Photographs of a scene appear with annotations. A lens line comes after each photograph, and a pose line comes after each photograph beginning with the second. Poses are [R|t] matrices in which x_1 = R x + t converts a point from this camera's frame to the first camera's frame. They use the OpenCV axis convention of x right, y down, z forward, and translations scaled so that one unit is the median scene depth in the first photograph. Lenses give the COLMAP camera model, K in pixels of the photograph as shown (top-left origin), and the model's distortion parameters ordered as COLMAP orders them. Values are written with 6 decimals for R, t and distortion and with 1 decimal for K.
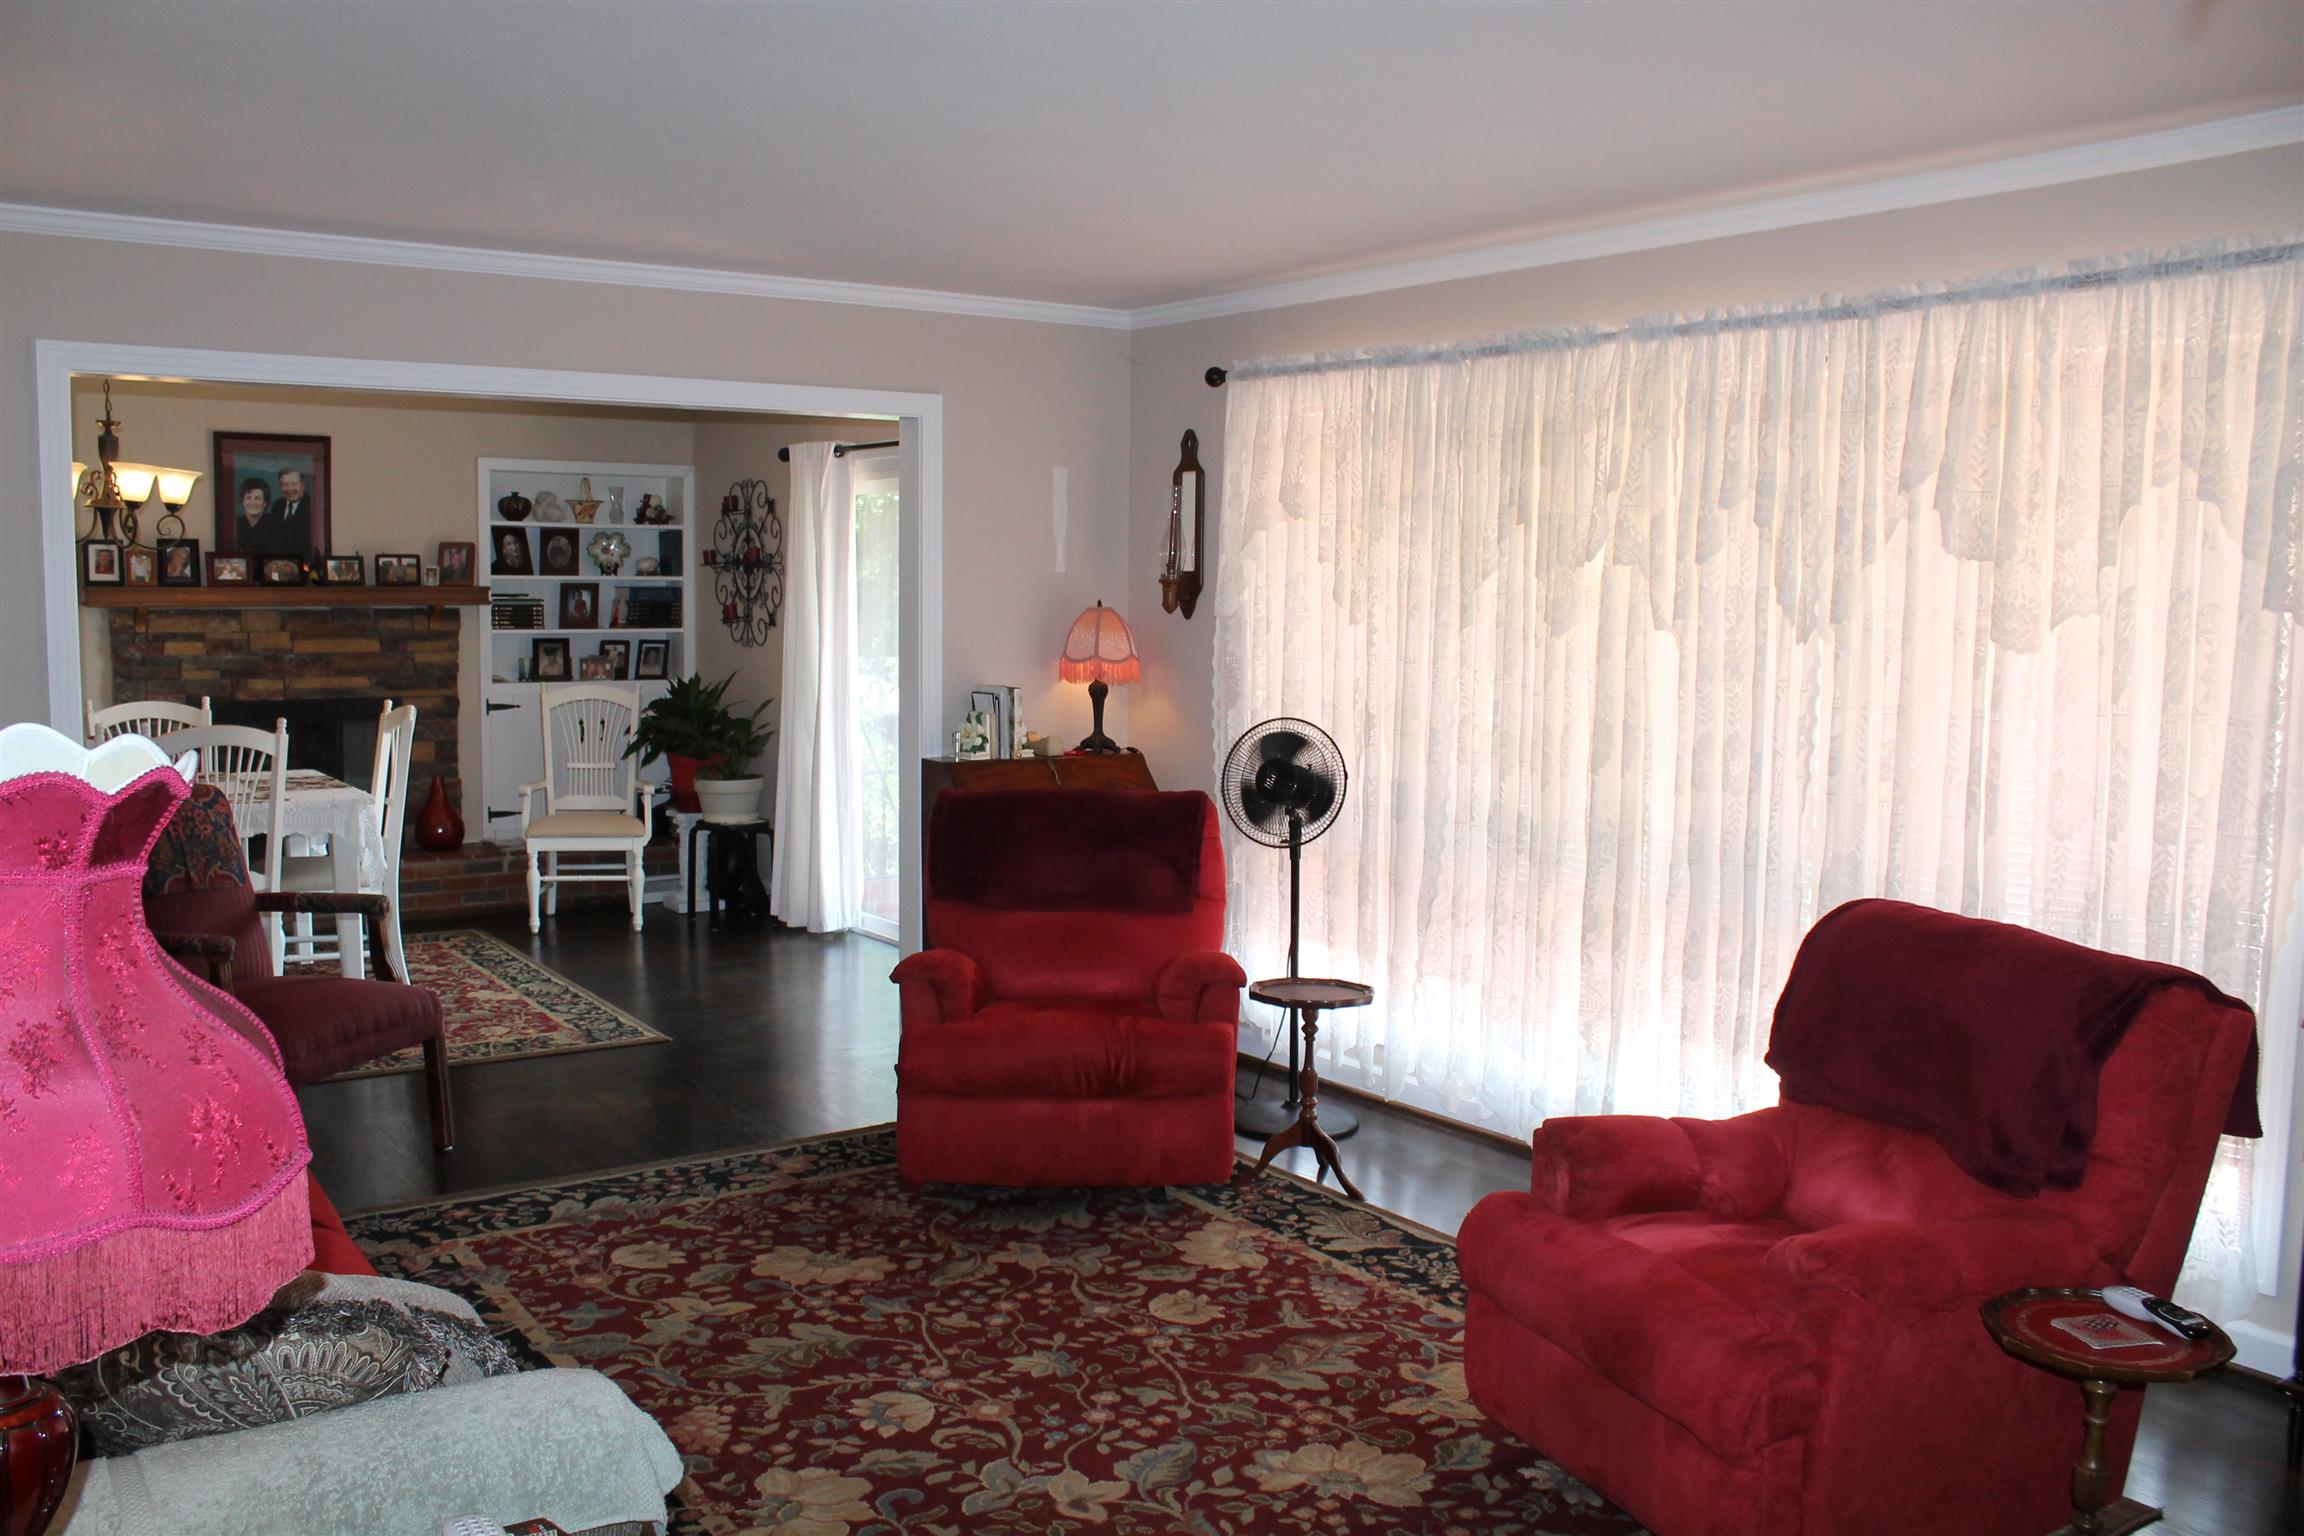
lens RADIAL K [[1929.9, 0, 1137.9], [0, 1929.9, 760.5], [0, 0, 1]] dist [-0.112057, 0.059105]
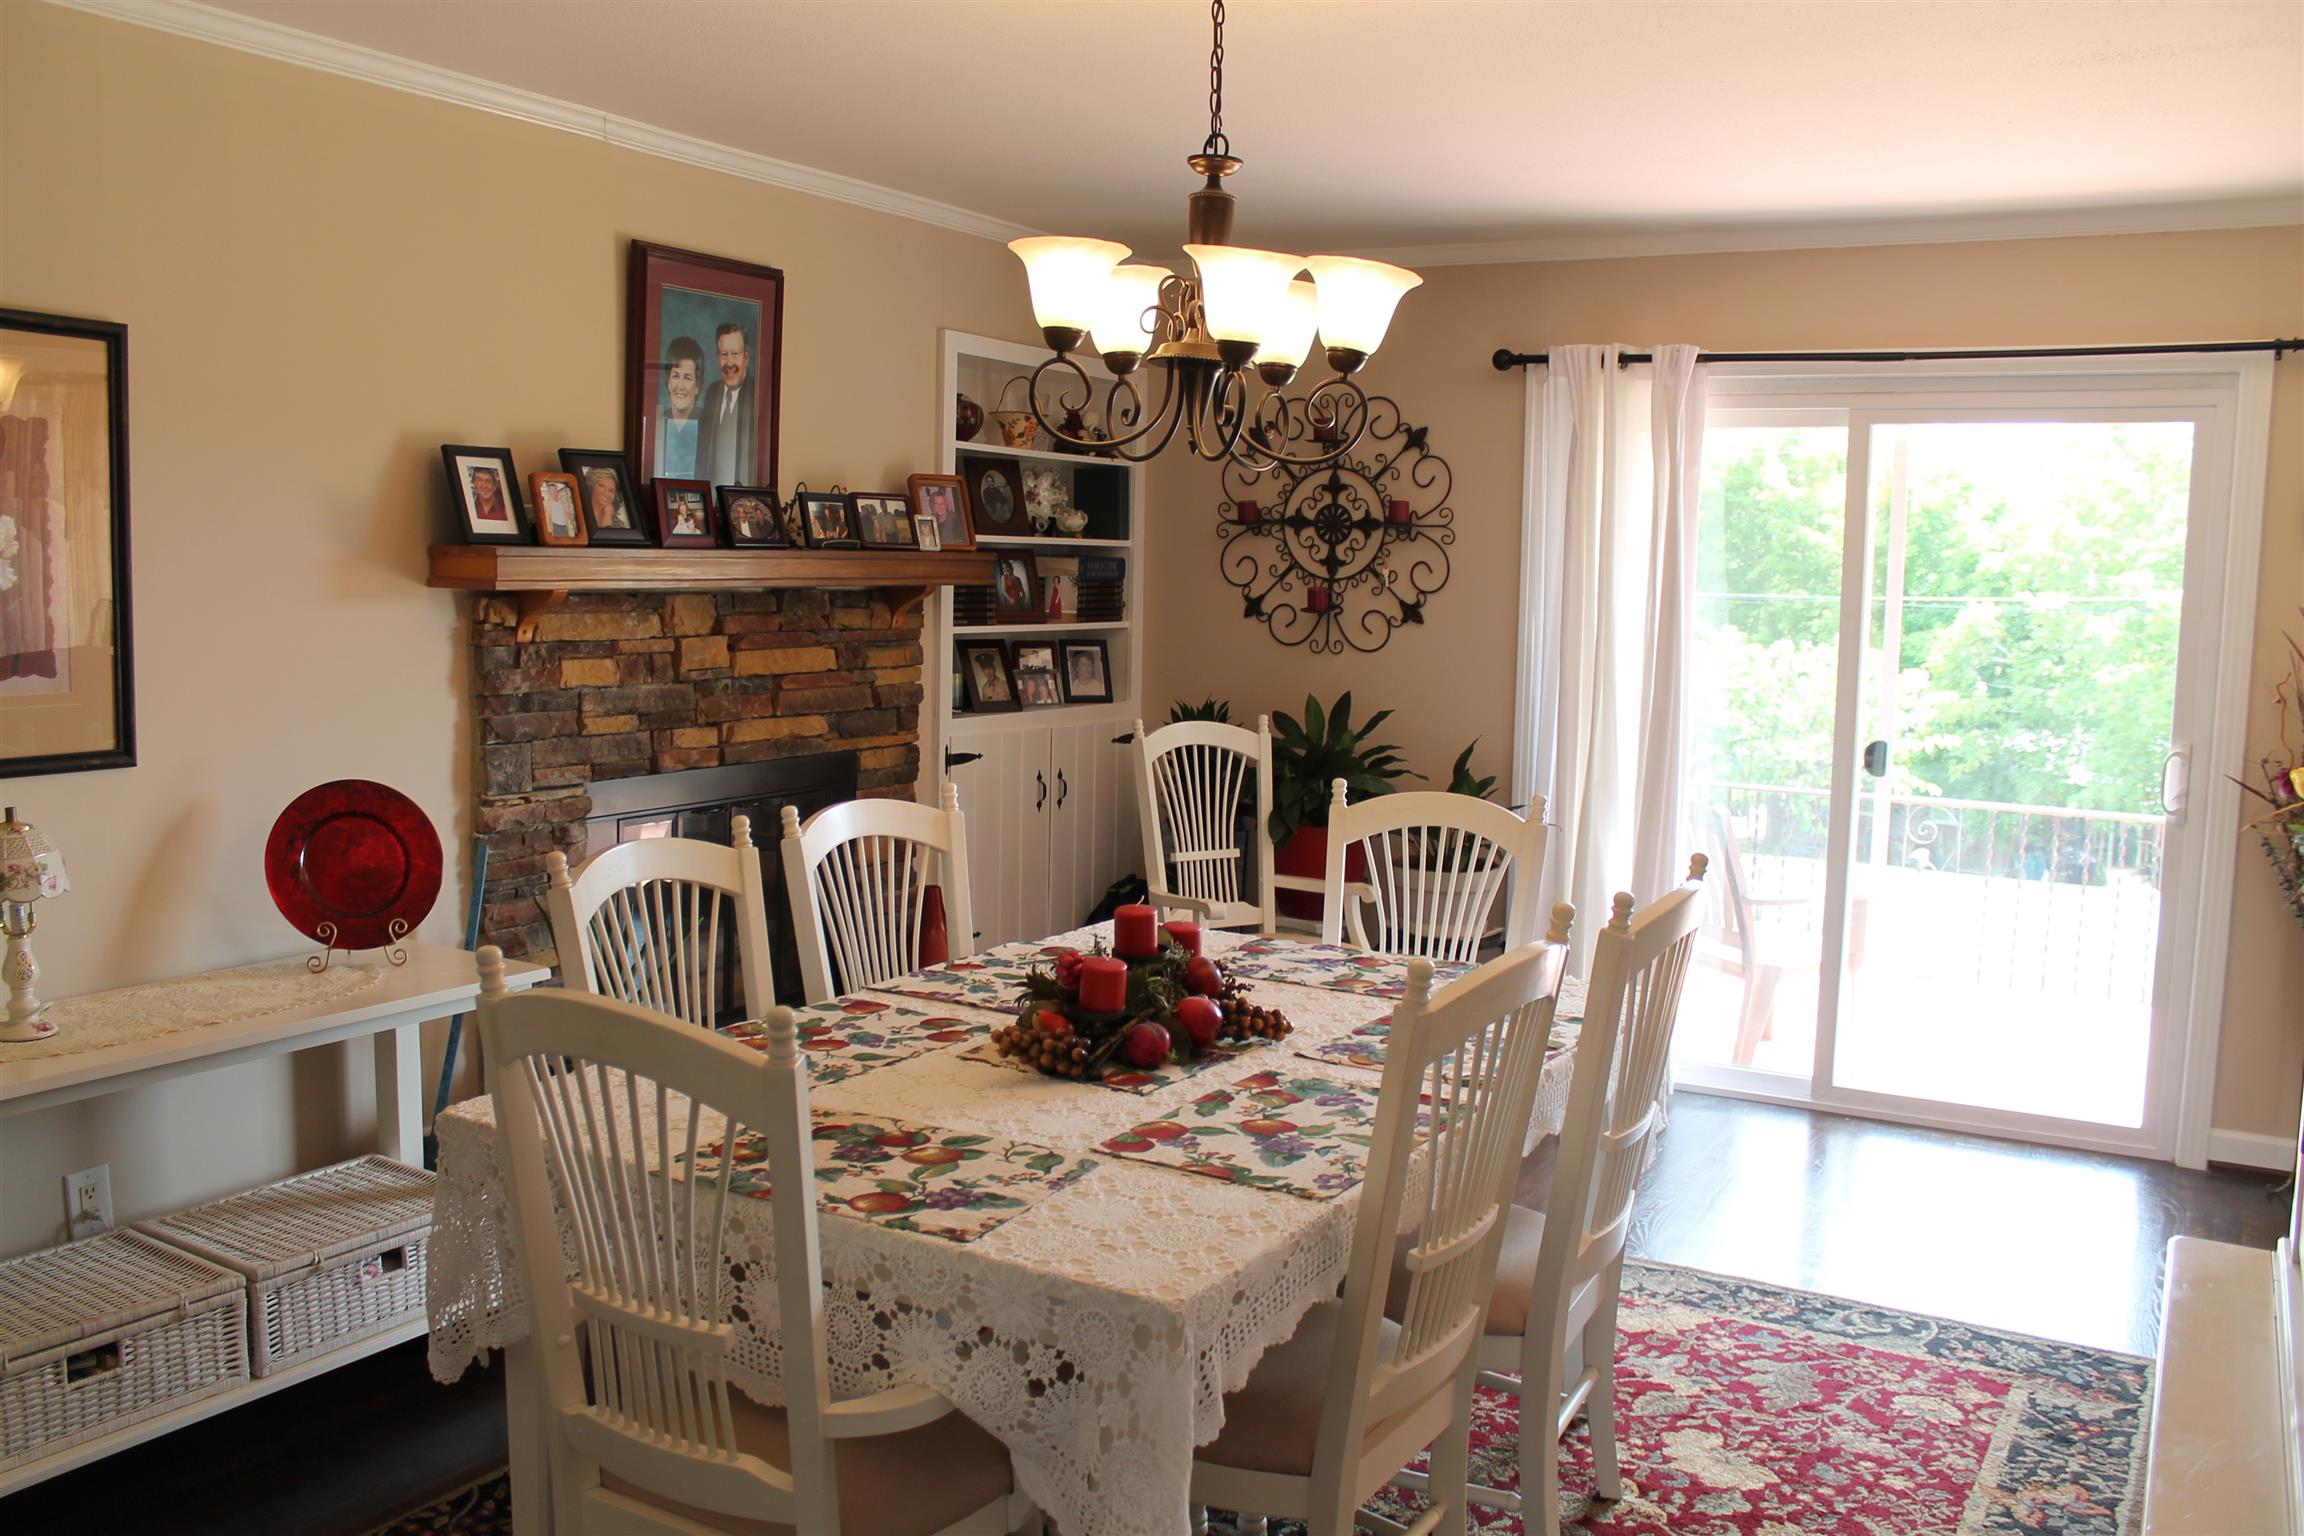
lens RADIAL K [[1929.9, 0, 1169.5], [0, 1929.9, 757.6], [0, 0, 1]] dist [-0.112057, 0.059105]
pose [[0.911734, -0.031483, 0.409572, -0.544211], [0.023317, 0.999417, 0.024920, -0.043614], [-0.410118, -0.013171, 0.911937, 0.452328]]
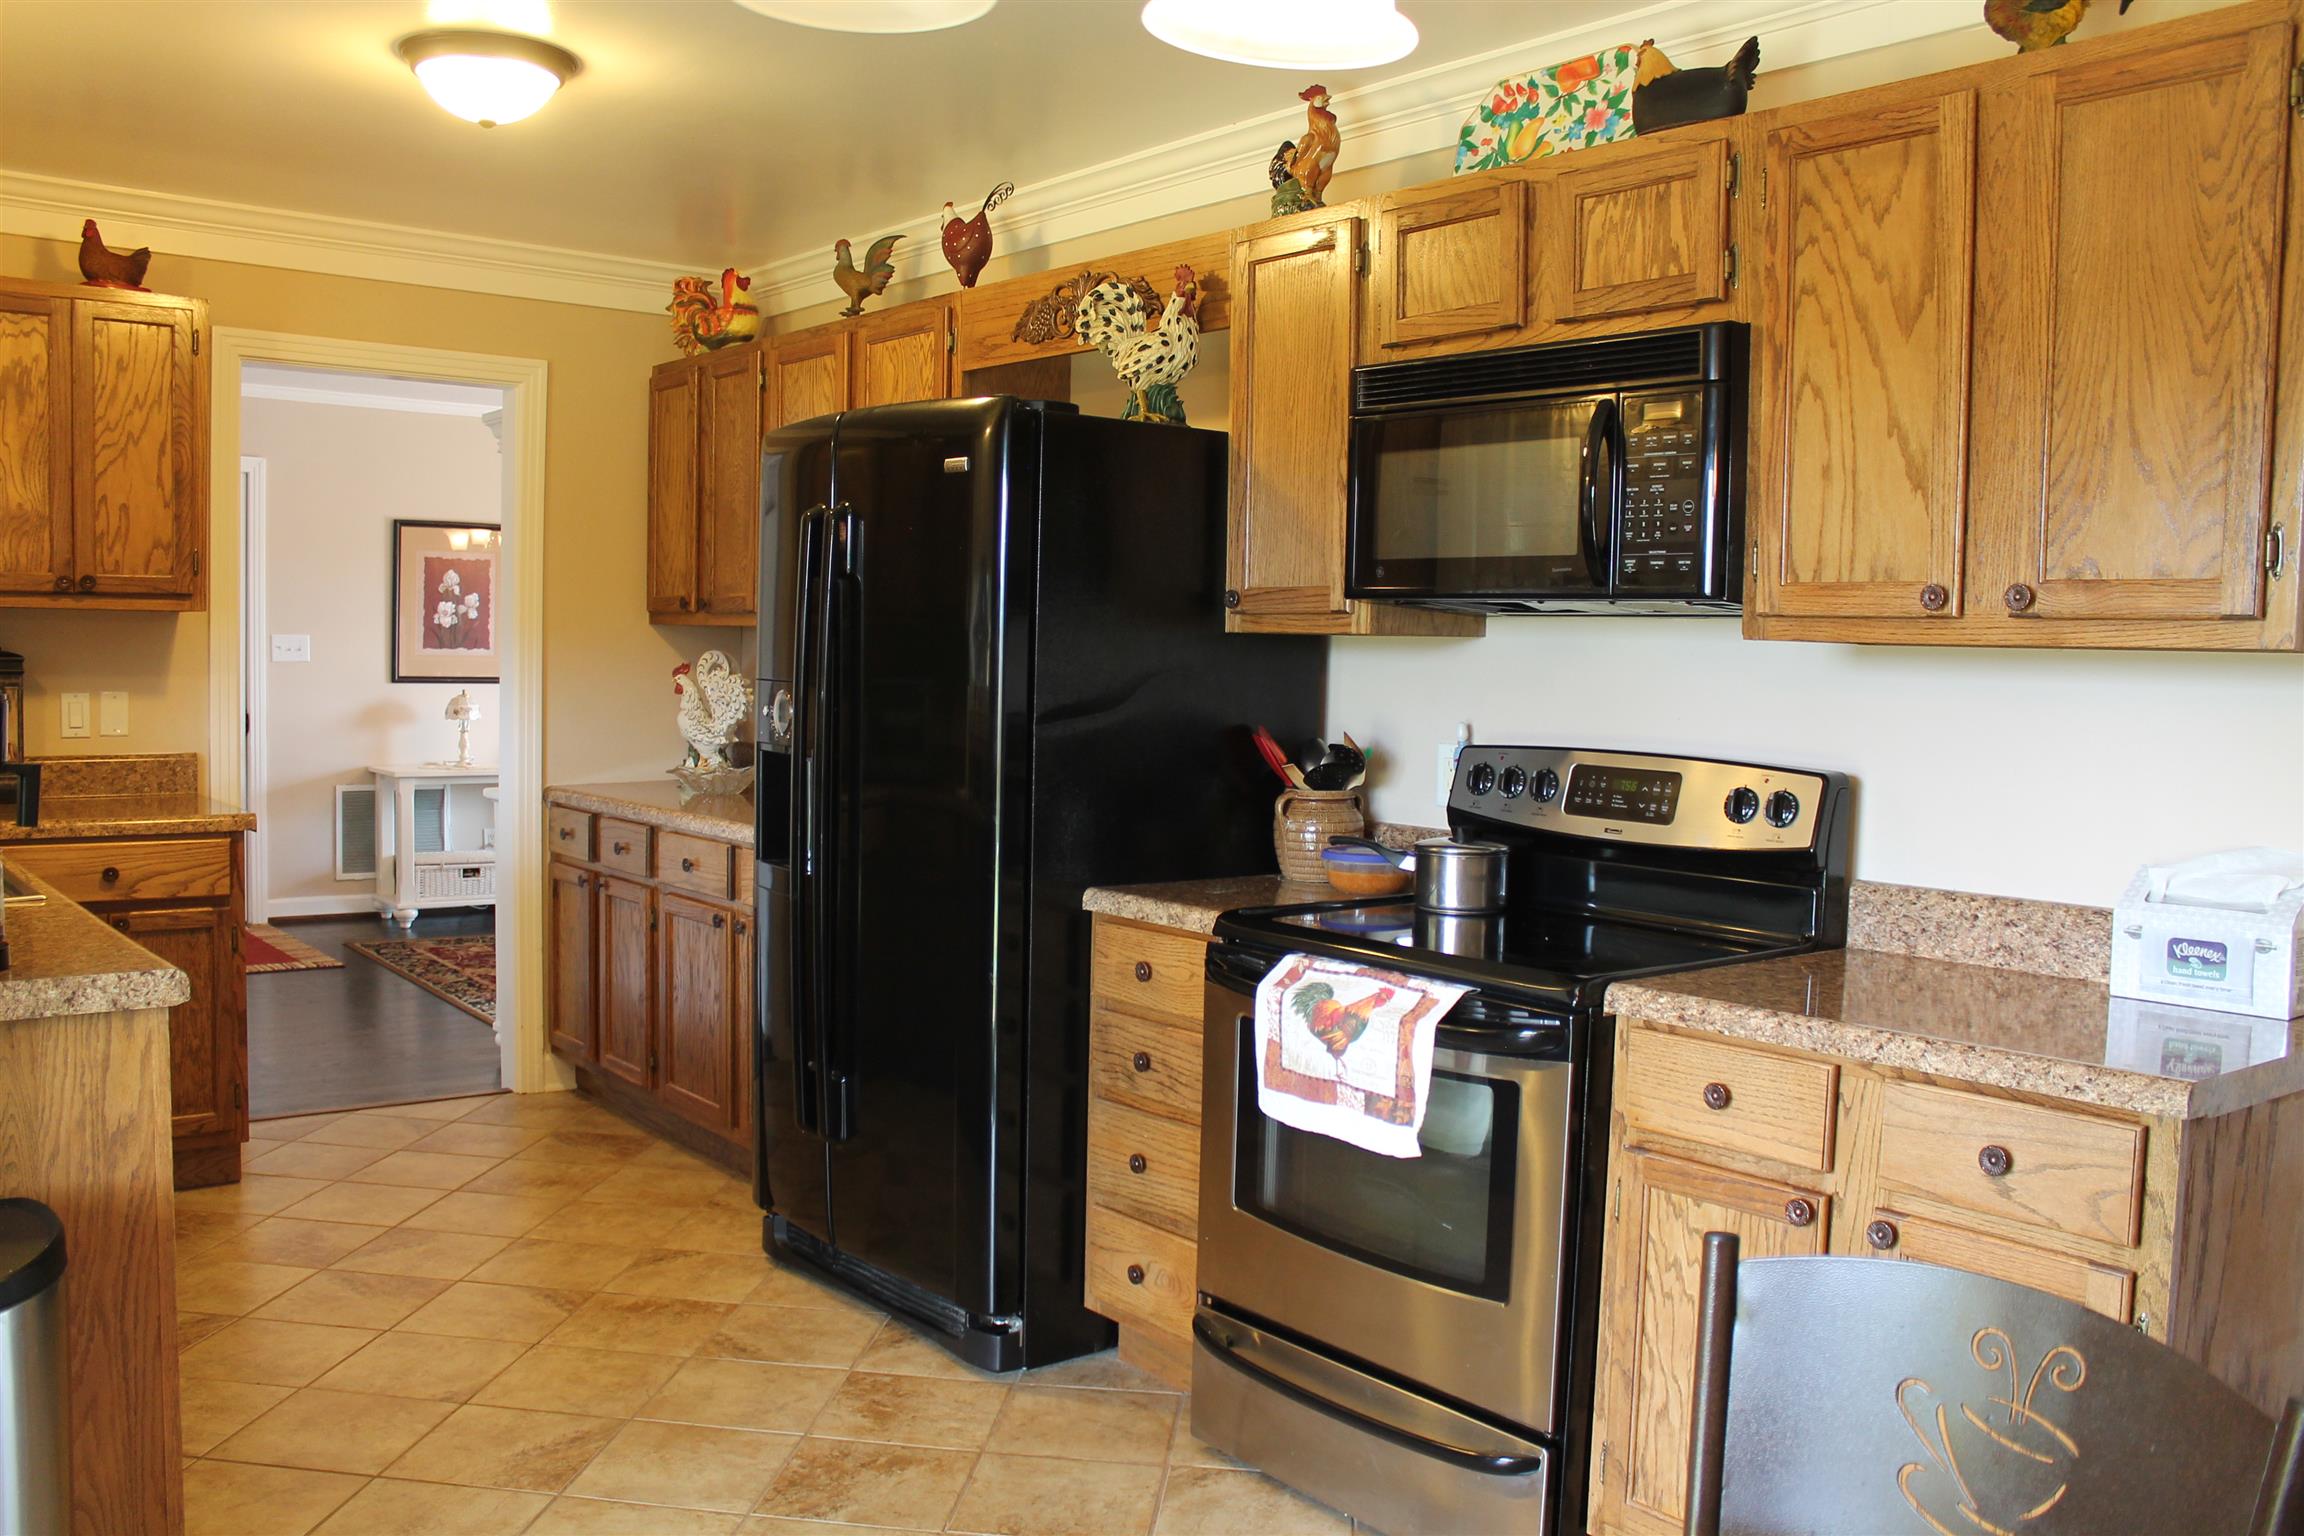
lens RADIAL K [[1929.9, 0, 1153.6], [0, 1929.9, 770.5], [0, 0, 1]] dist [-0.112057, 0.059105]
pose [[0.997648, 0.014644, 0.066959, -0.297775], [-0.012876, 0.999559, -0.026758, 0.034424], [-0.067322, 0.025832, 0.997397, -0.194306]]
